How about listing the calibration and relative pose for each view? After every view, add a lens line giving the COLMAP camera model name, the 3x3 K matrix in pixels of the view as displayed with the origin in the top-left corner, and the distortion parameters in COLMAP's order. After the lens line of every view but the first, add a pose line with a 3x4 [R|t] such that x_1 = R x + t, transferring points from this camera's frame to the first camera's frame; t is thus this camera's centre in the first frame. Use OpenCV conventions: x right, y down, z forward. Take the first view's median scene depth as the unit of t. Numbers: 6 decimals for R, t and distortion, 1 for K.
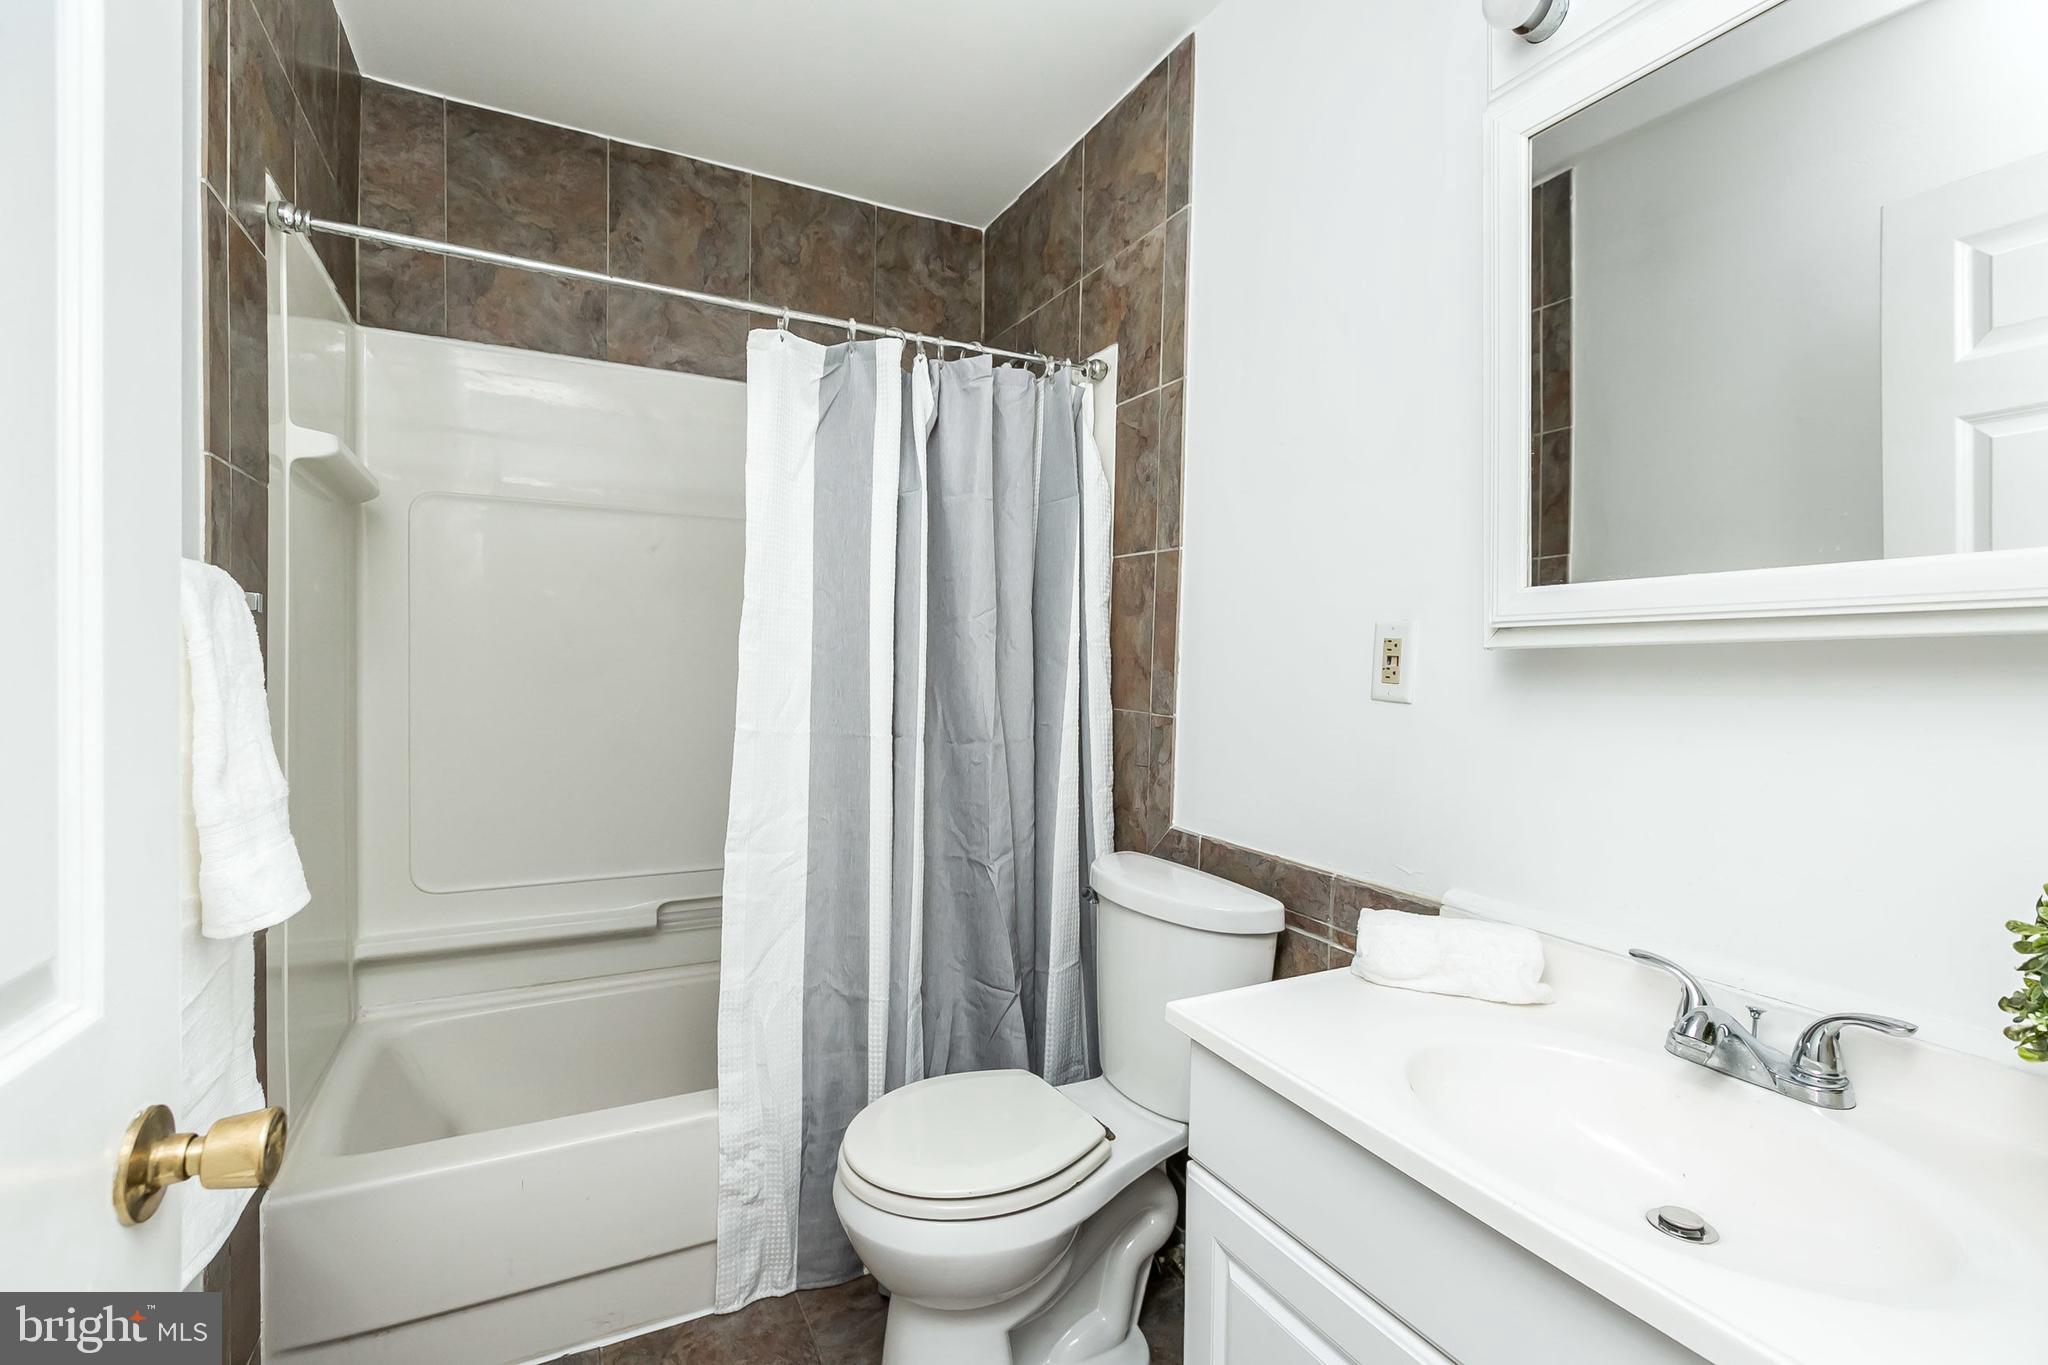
lens RADIAL K [[939.9, 0, 1008.6], [0, 939.9, 673.6], [0, 0, 1]] dist [-0.003482, 0.000052]
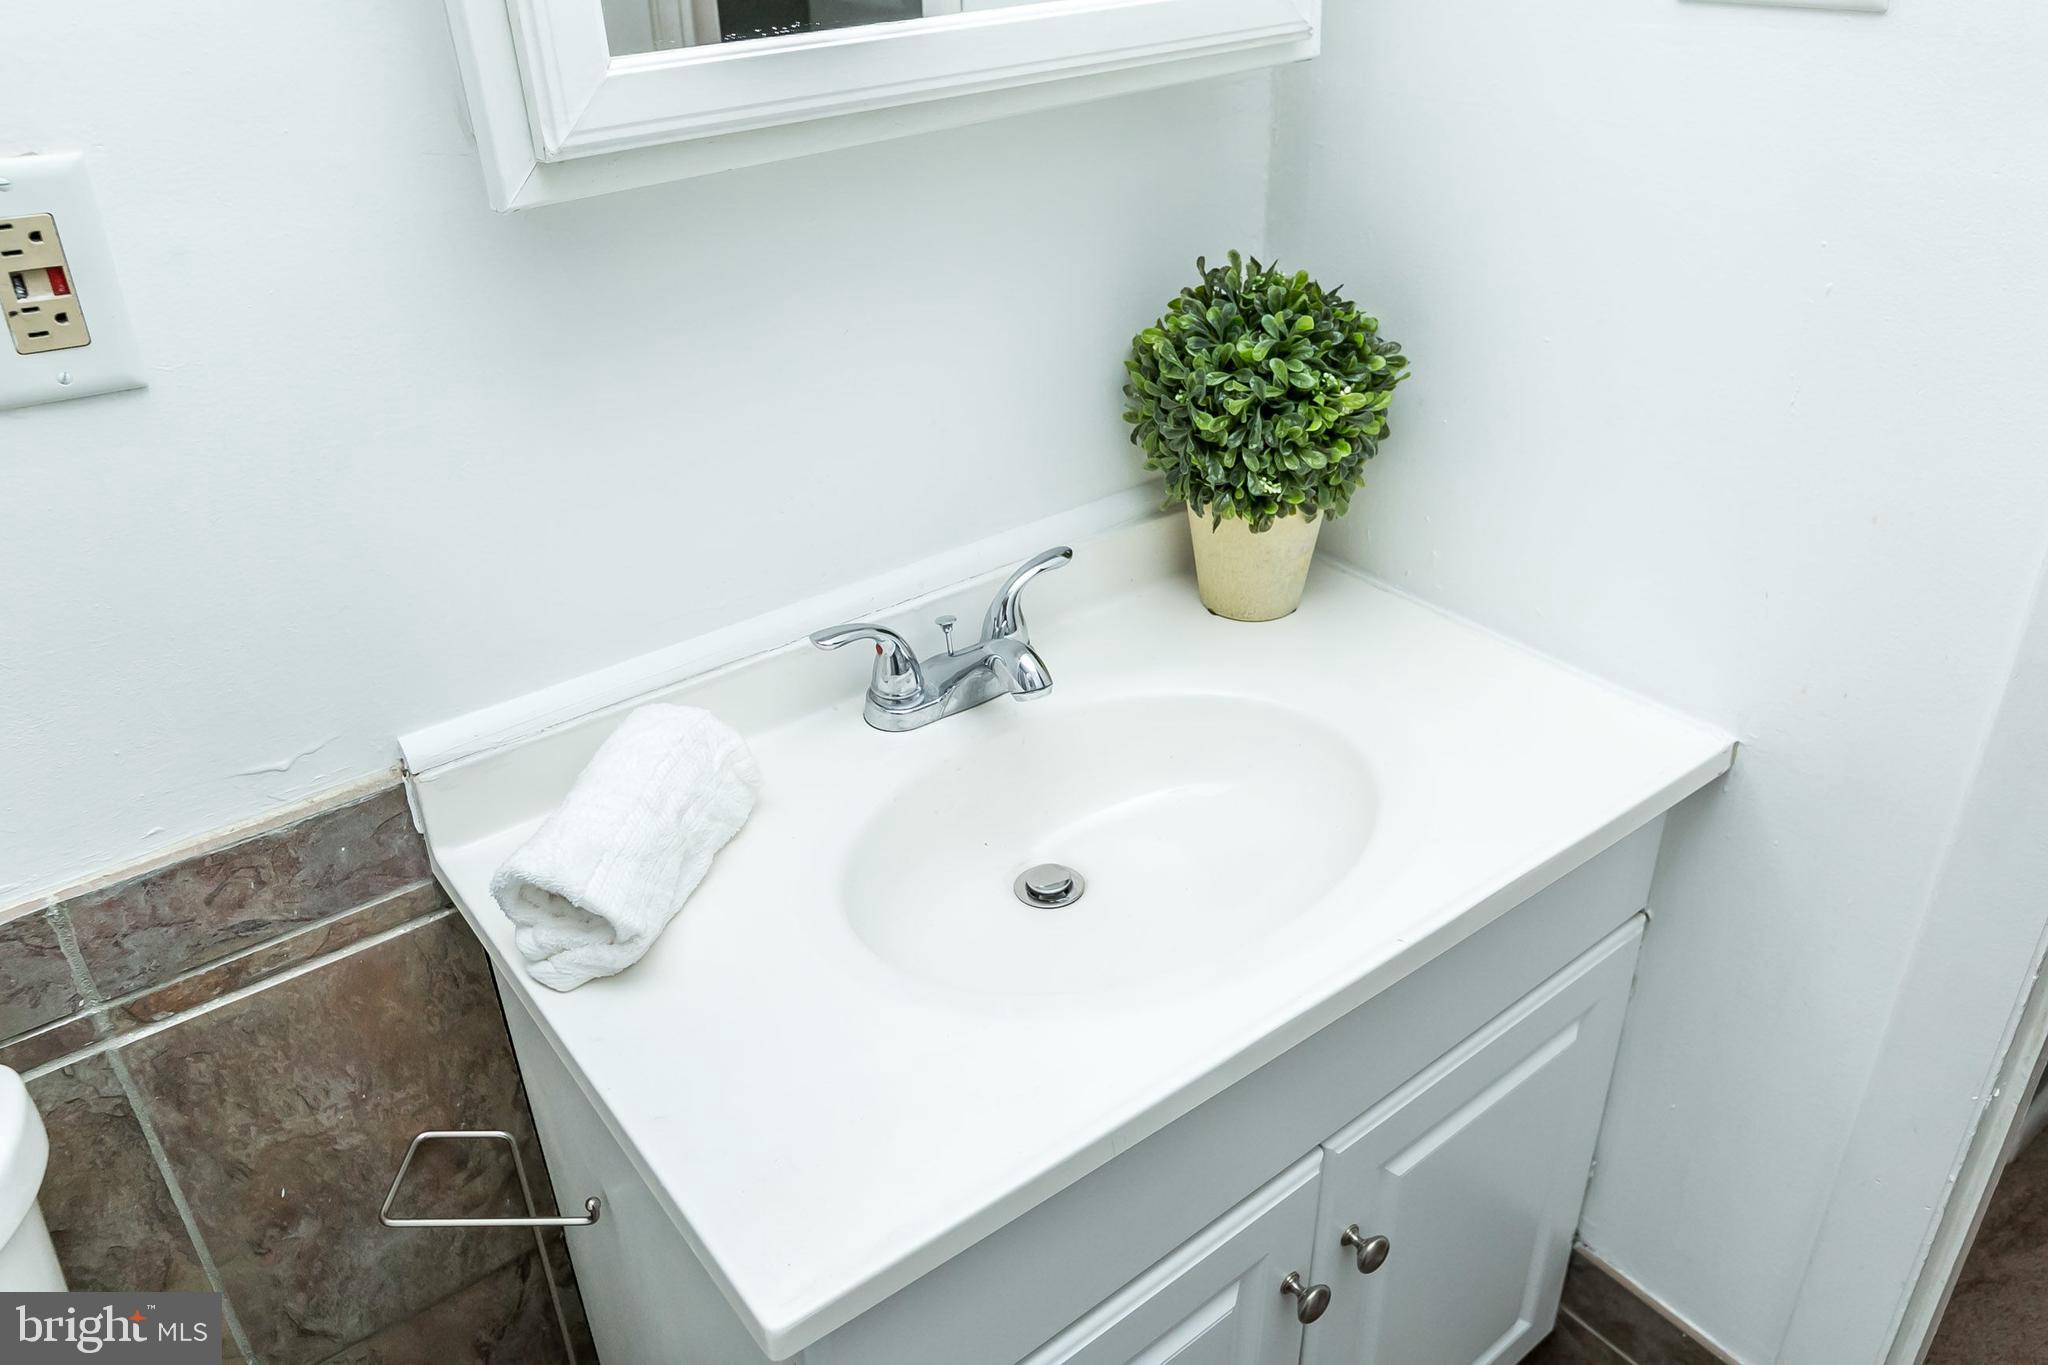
lens RADIAL K [[1456.4, 0, 1019.4], [0, 1456.4, 660.1], [0, 0, 1]] dist [-0.003120, -0.001910]
pose [[-0.197768, -0.483422, 0.852755, -0.176950], [0.044063, 0.864674, 0.500398, -0.142409], [-0.979258, 0.136538, -0.149704, 0.738998]]
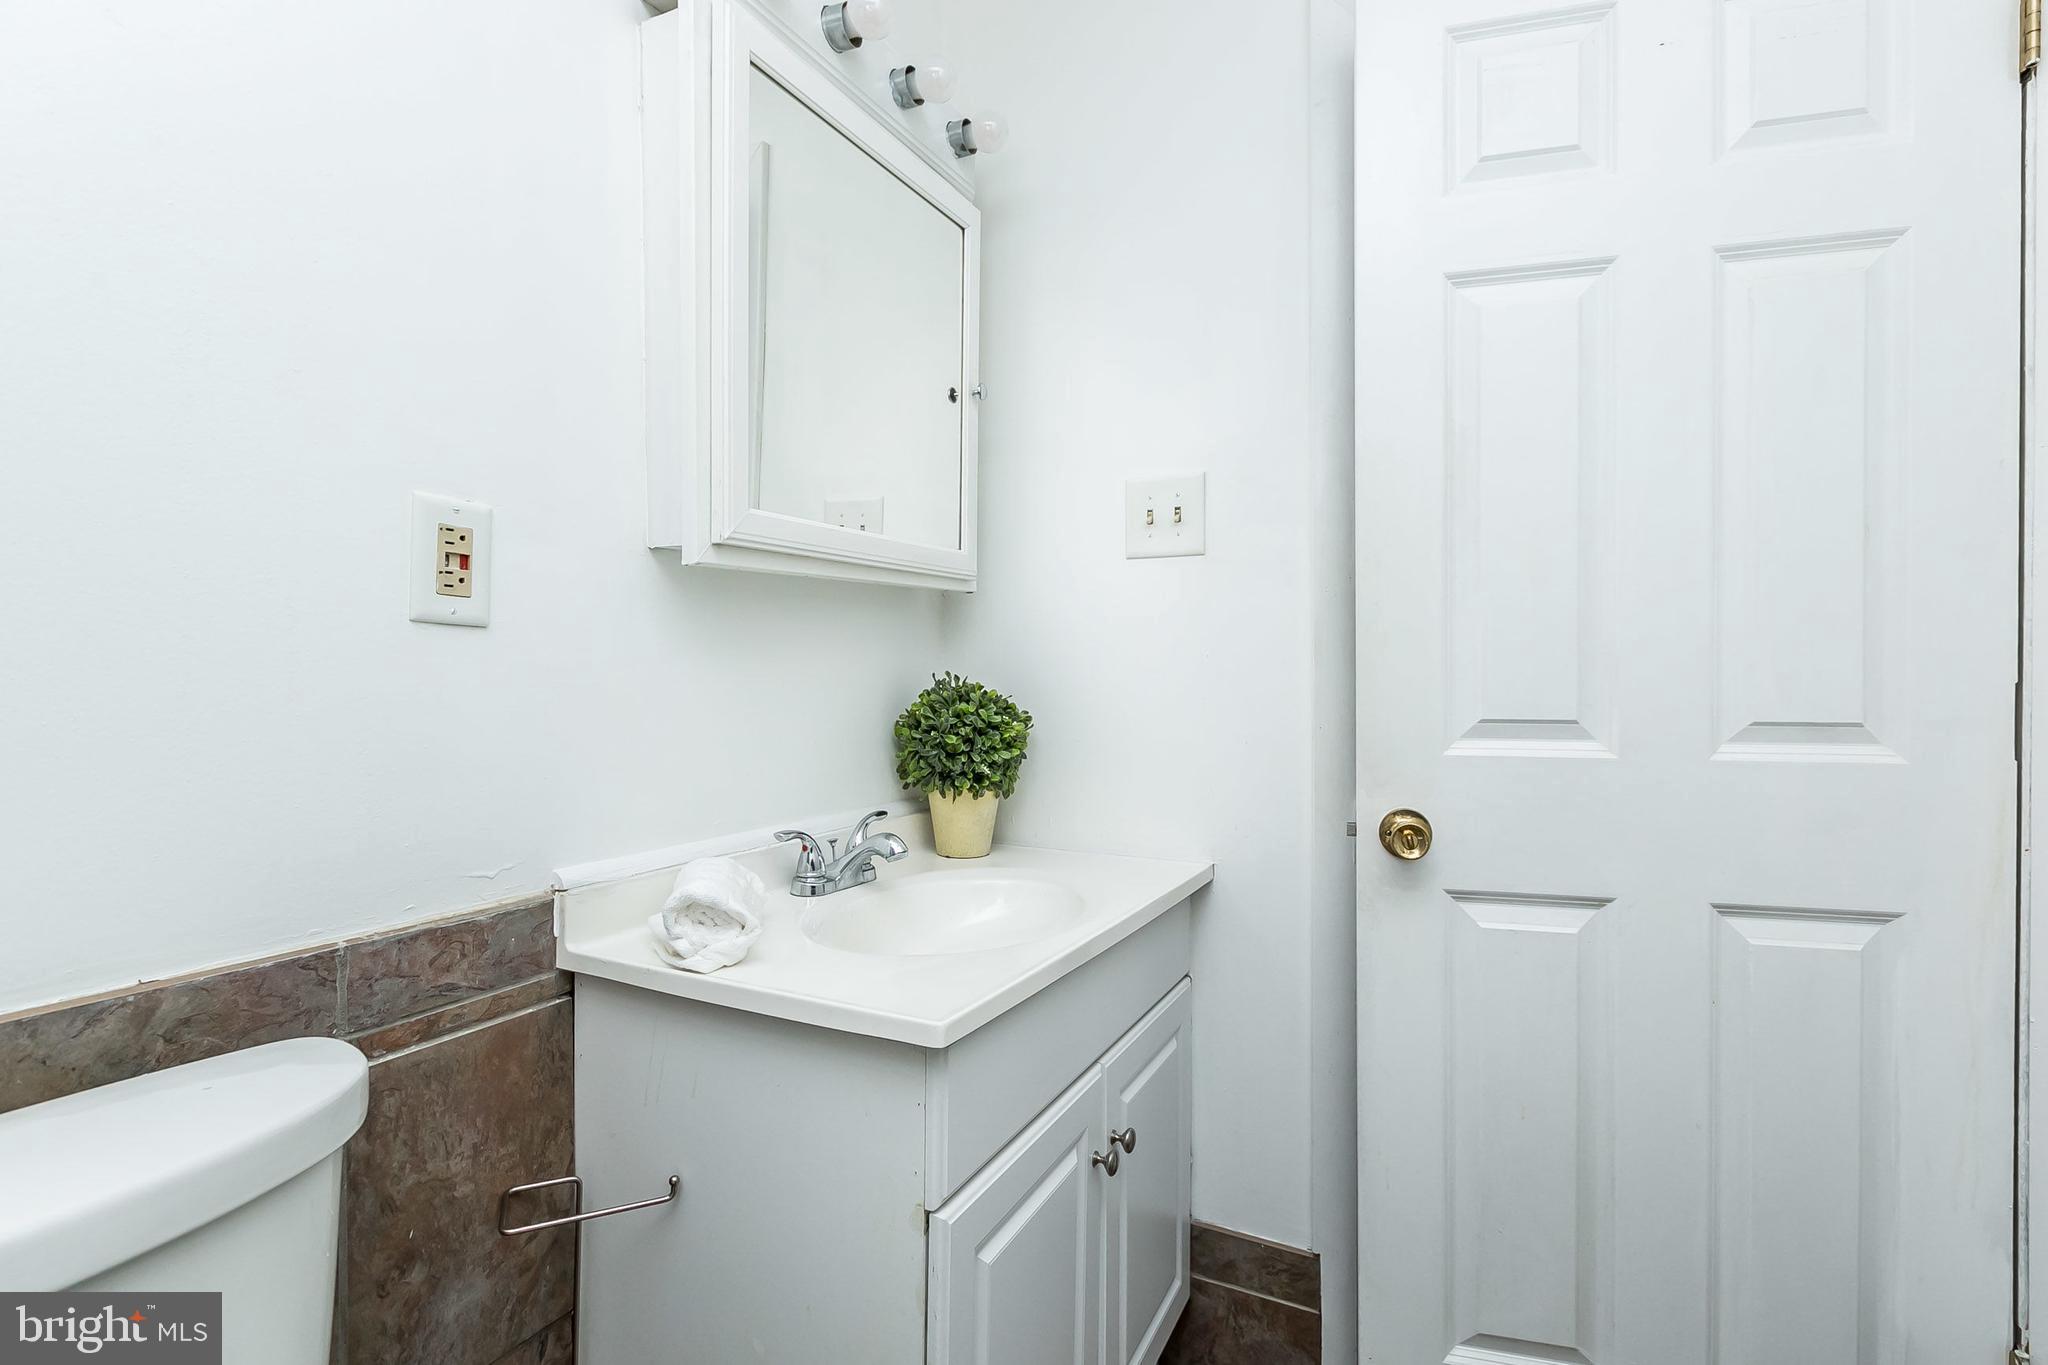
lens RADIAL K [[939.9, 0, 1008.6], [0, 939.9, 673.6], [0, 0, 1]] dist [-0.003482, 0.000052]
pose [[-0.590845, -0.015508, 0.806636, -0.333095], [0.000010, 0.999815, 0.019230, 0.050709], [-0.806785, 0.011370, -0.590735, 1.062648]]
